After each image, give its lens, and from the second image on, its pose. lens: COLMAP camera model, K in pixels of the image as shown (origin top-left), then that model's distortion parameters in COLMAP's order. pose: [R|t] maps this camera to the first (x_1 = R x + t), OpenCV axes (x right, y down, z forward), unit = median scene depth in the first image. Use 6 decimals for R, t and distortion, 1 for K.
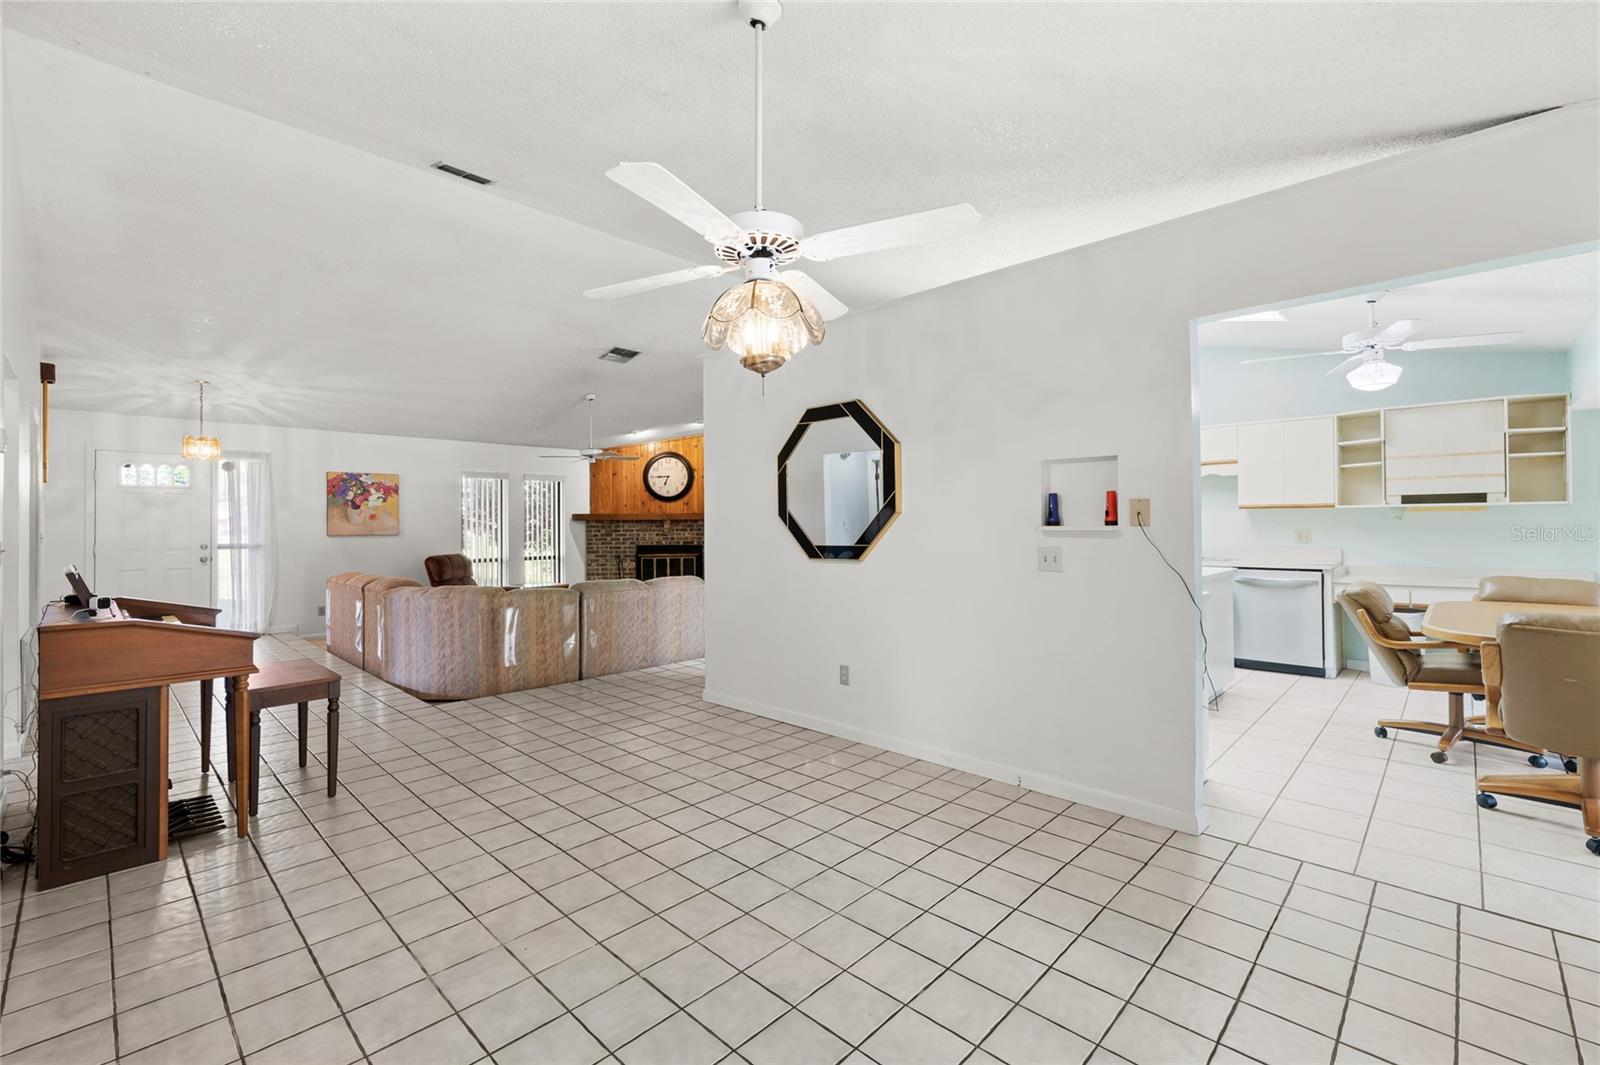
lens RADIAL K [[688.6, 0, 791.5], [0, 688.6, 523.1], [0, 0, 1]] dist [0.002387, 0.000476]
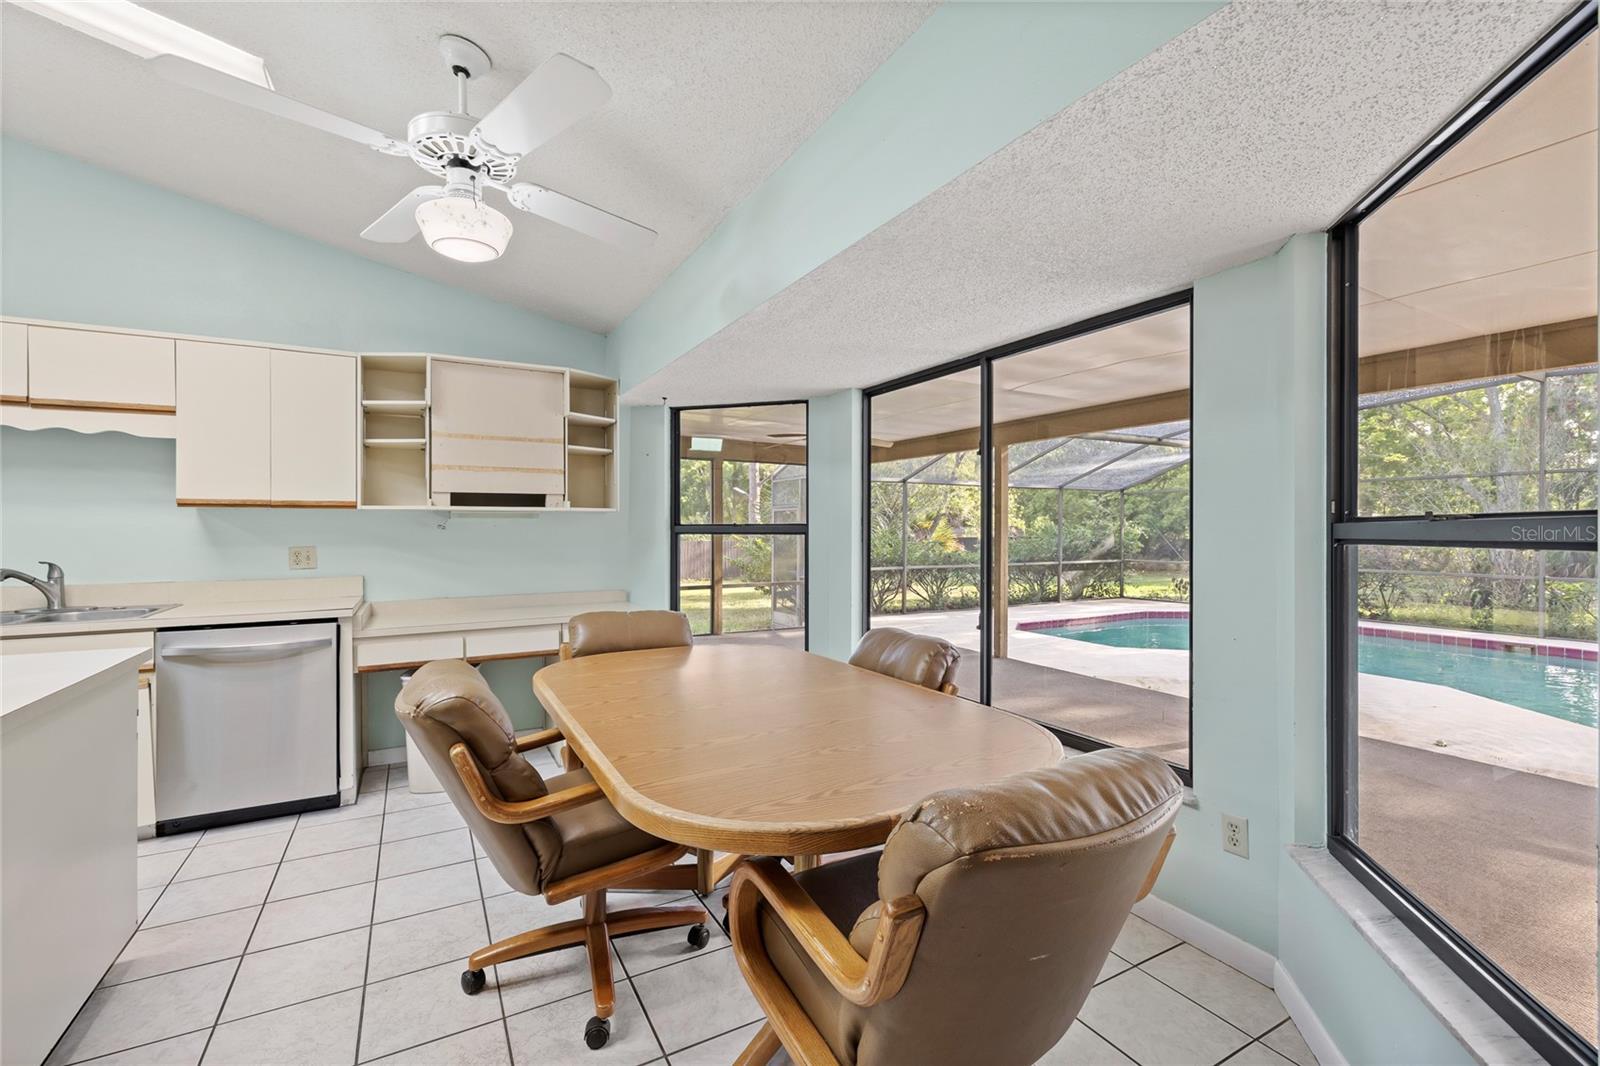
lens RADIAL K [[688.6, 0, 791.5], [0, 688.6, 523.6], [0, 0, 1]] dist [0.002387, 0.000476]
pose [[0.294124, 0.010308, 0.955712, 0.348626], [-0.004033, 0.999946, -0.009543, -0.005609], [-0.955759, -0.001048, 0.294149, 0.493079]]
